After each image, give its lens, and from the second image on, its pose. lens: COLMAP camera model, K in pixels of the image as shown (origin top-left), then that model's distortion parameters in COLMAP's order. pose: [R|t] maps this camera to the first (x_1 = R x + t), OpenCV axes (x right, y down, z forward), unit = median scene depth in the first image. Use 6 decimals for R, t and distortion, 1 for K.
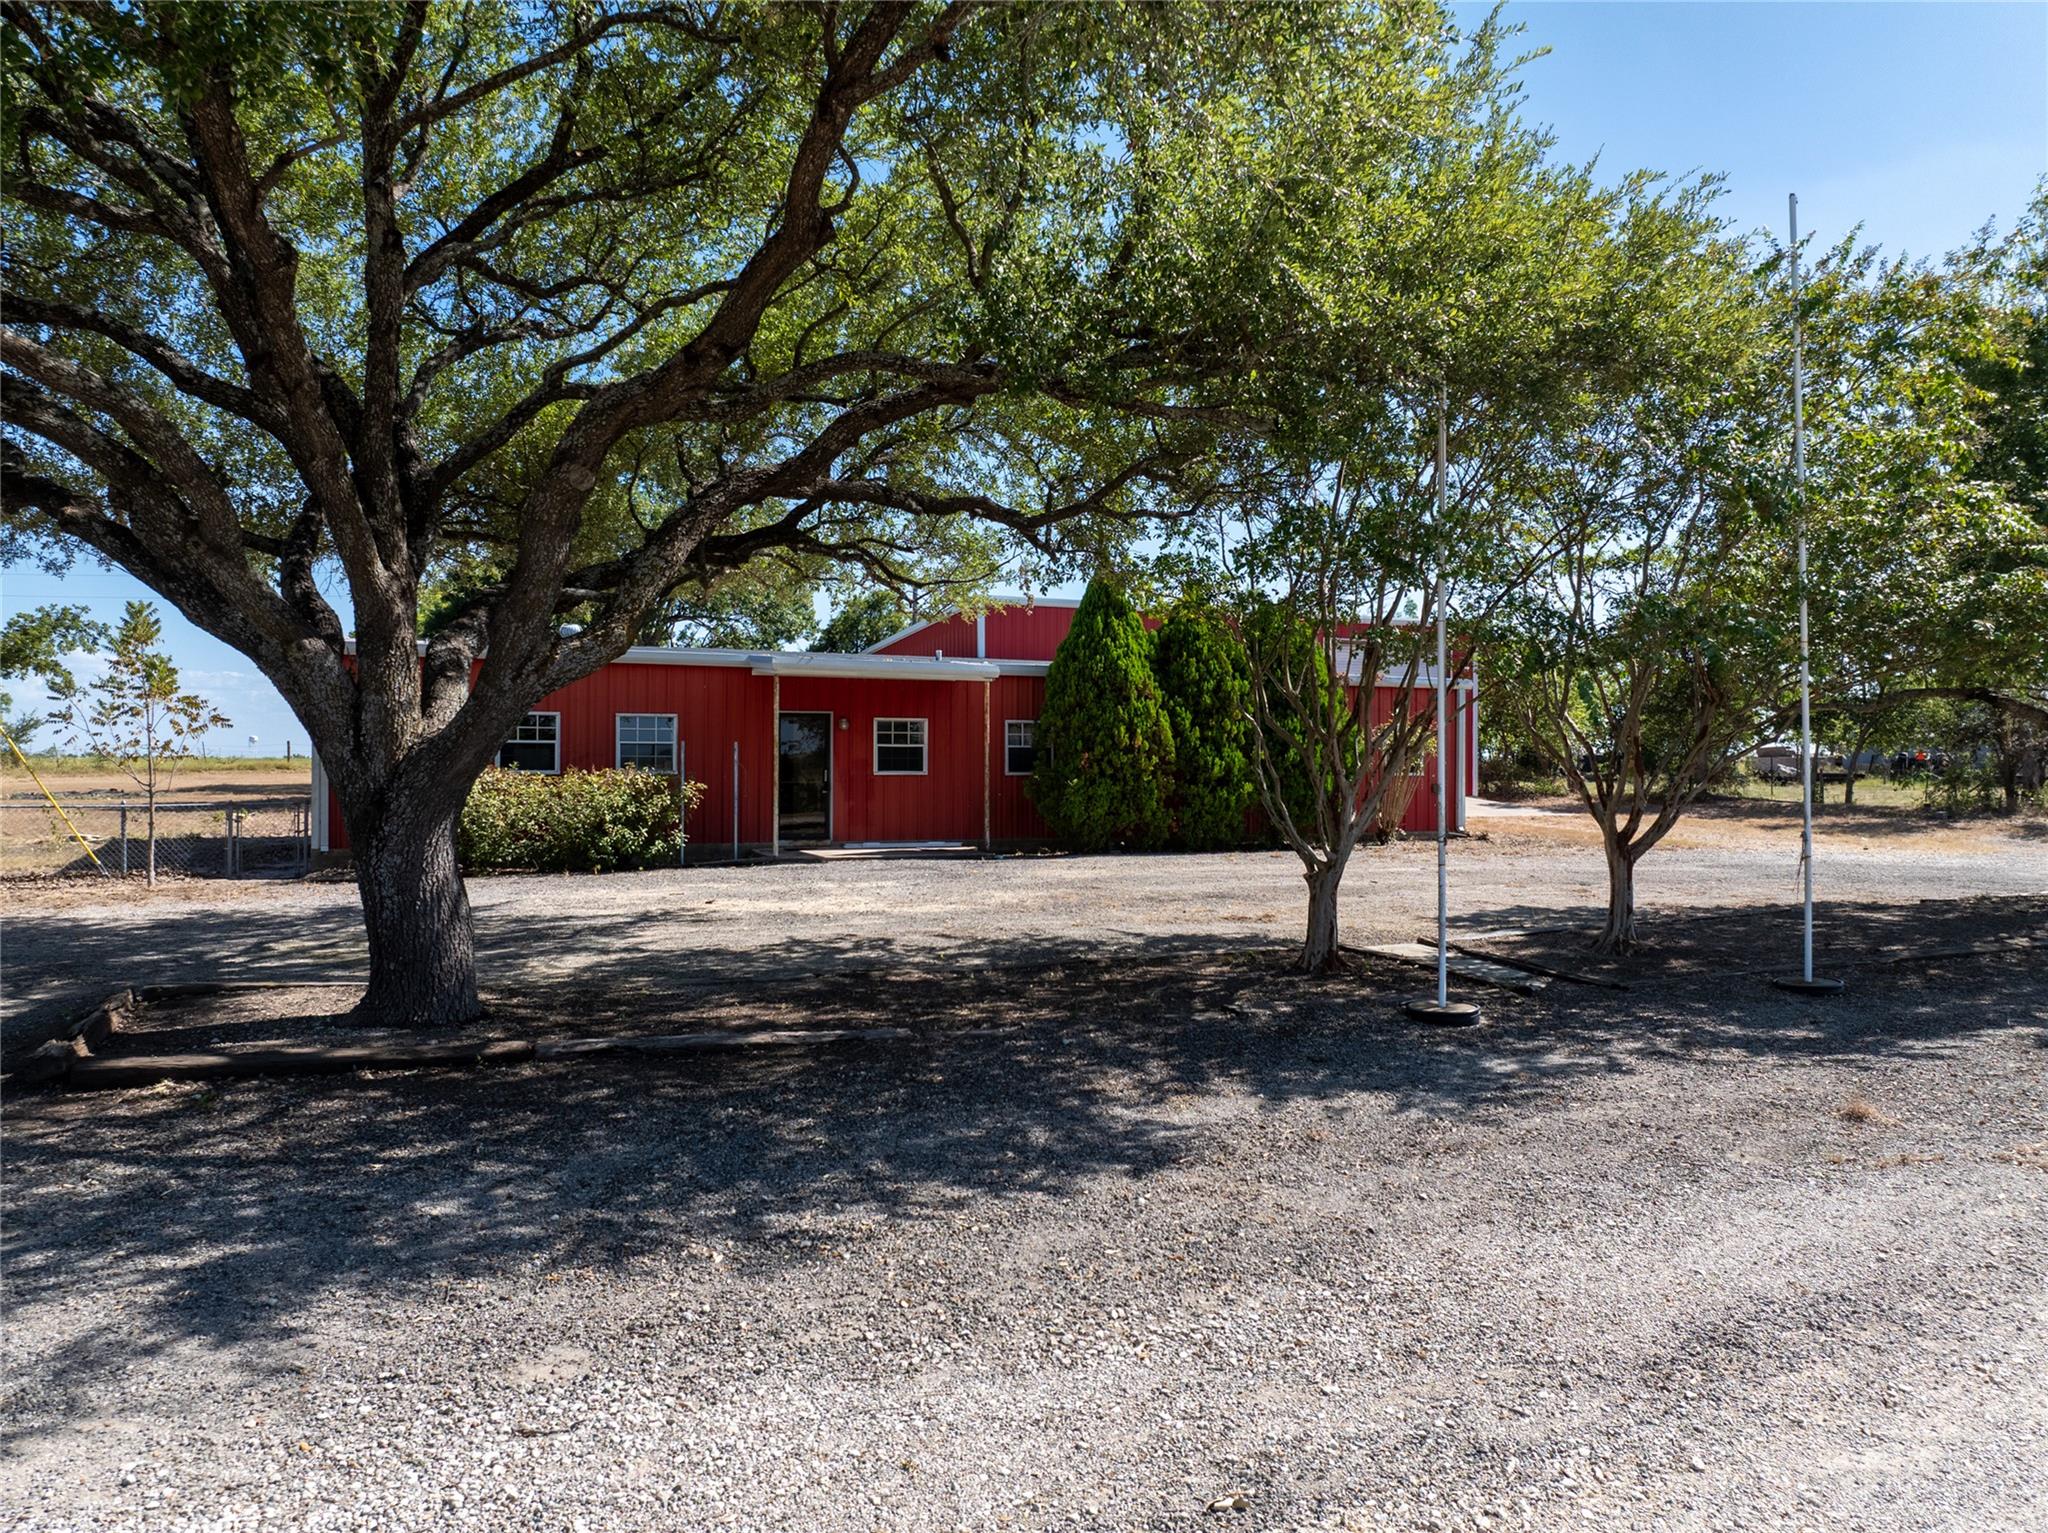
lens RADIAL K [[1434.1, 0, 1048.5], [0, 1434.1, 719.6], [0, 0, 1]] dist [-0.004266, -0.000716]
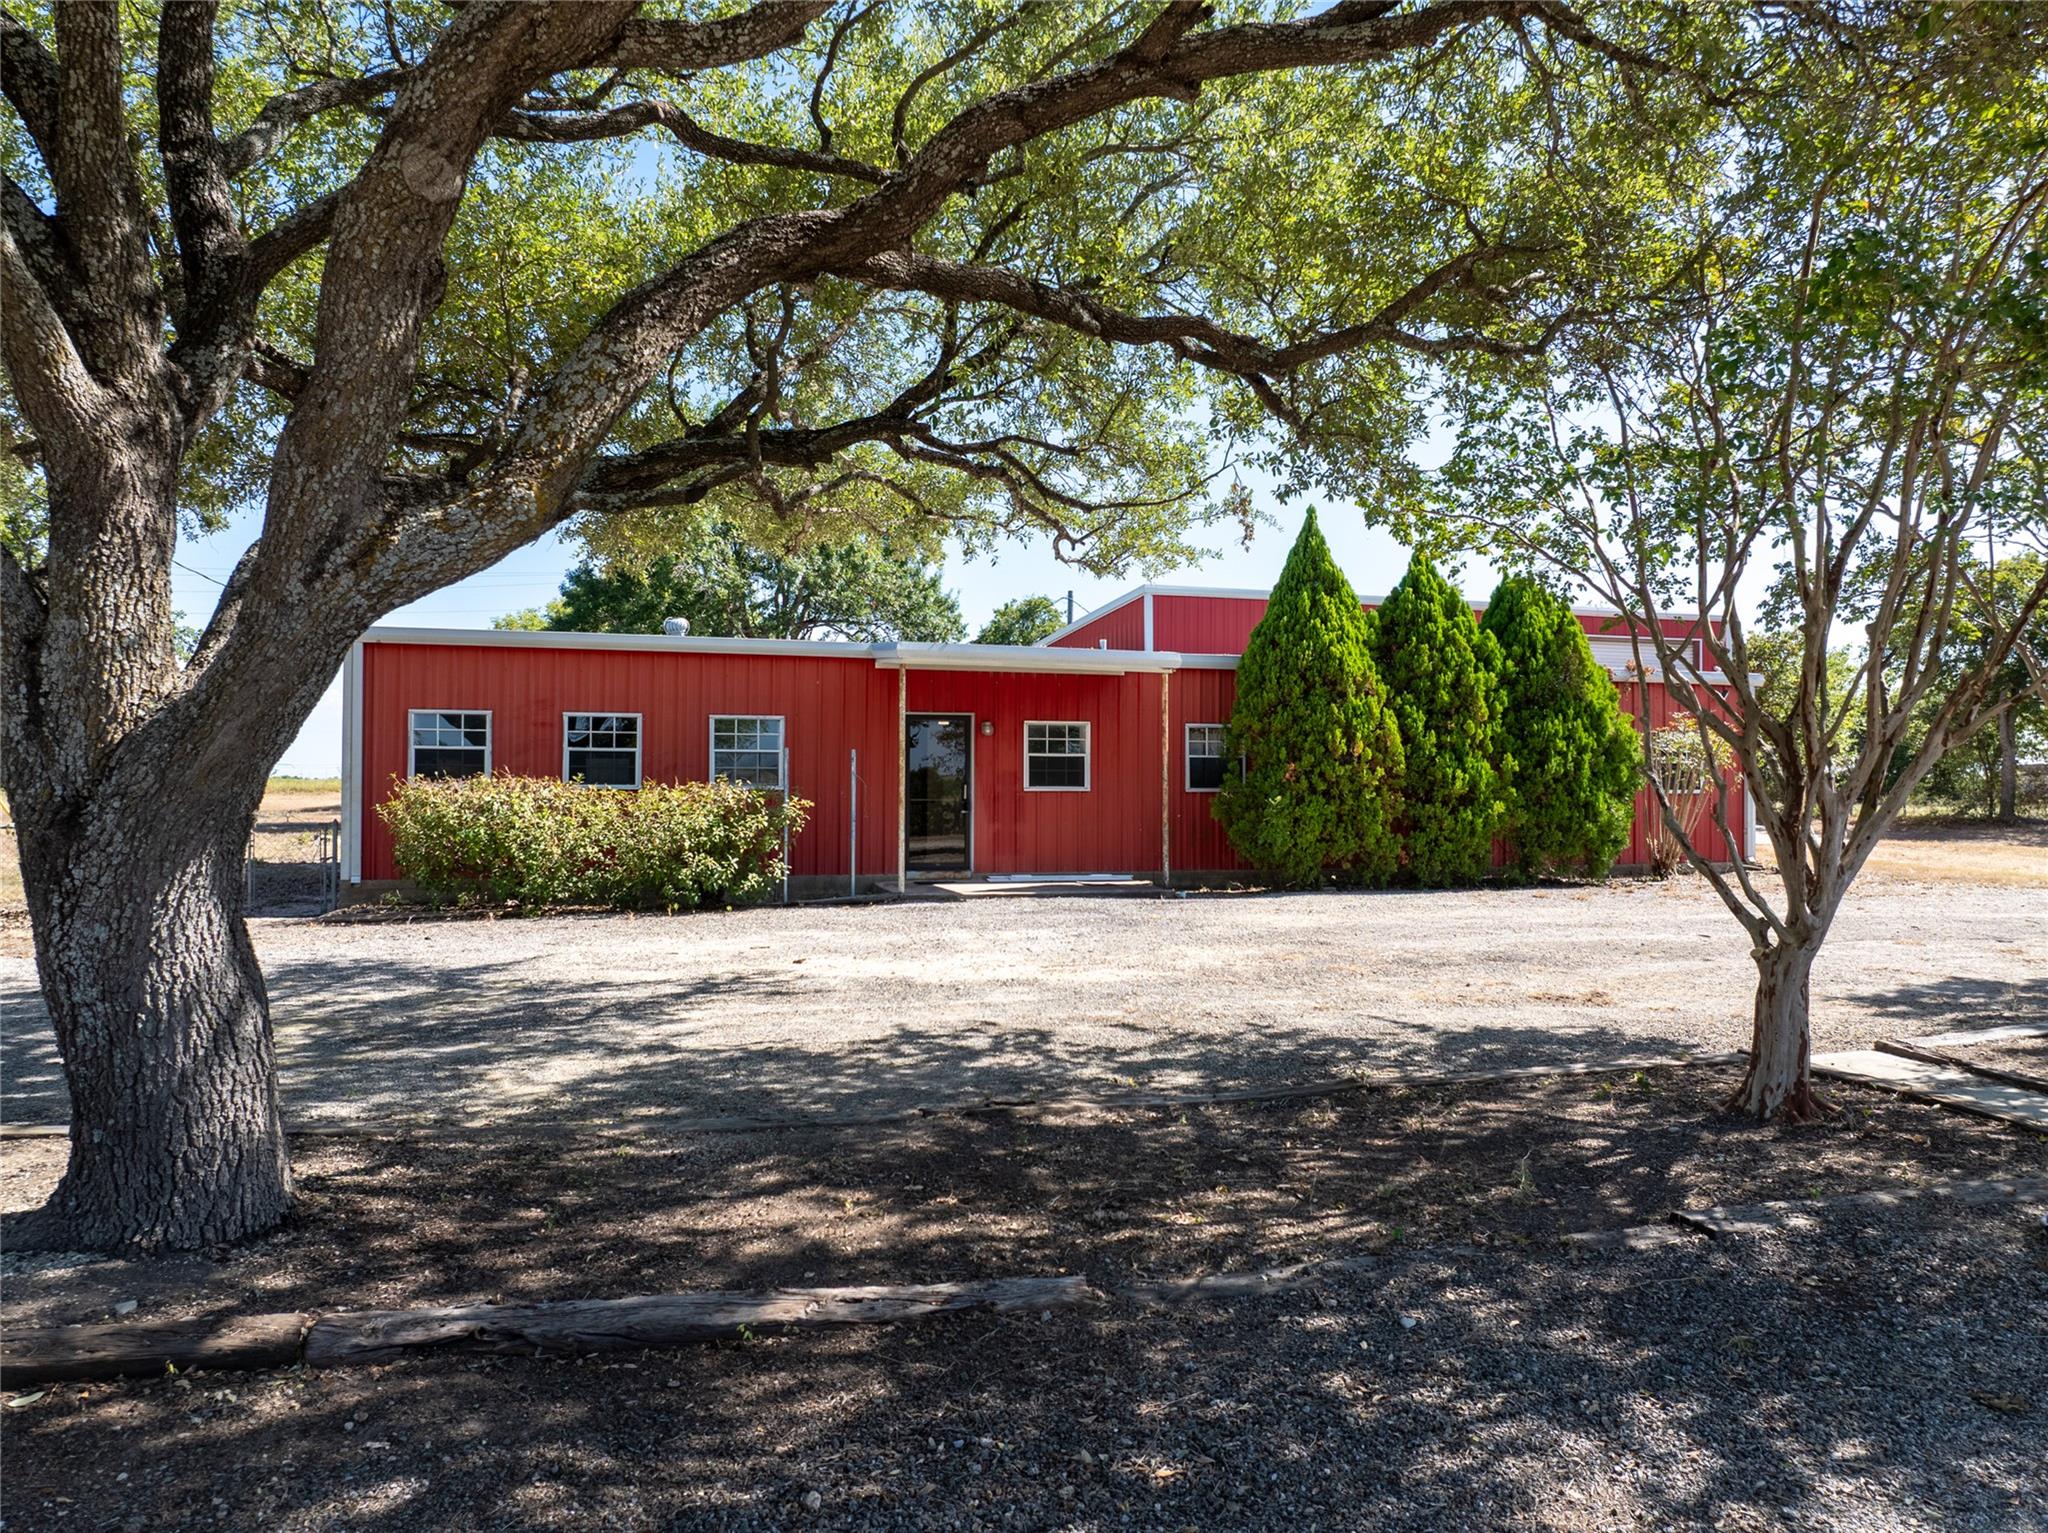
lens RADIAL K [[1445.6, 0, 1033.0], [0, 1445.6, 764.1], [0, 0, 1]] dist [-0.042615, 0.019932]
pose [[0.993128, -0.002010, -0.117013, -0.025880], [0.003834, 0.999875, 0.015369, 0.012817], [0.116967, -0.015712, 0.993012, 0.228921]]
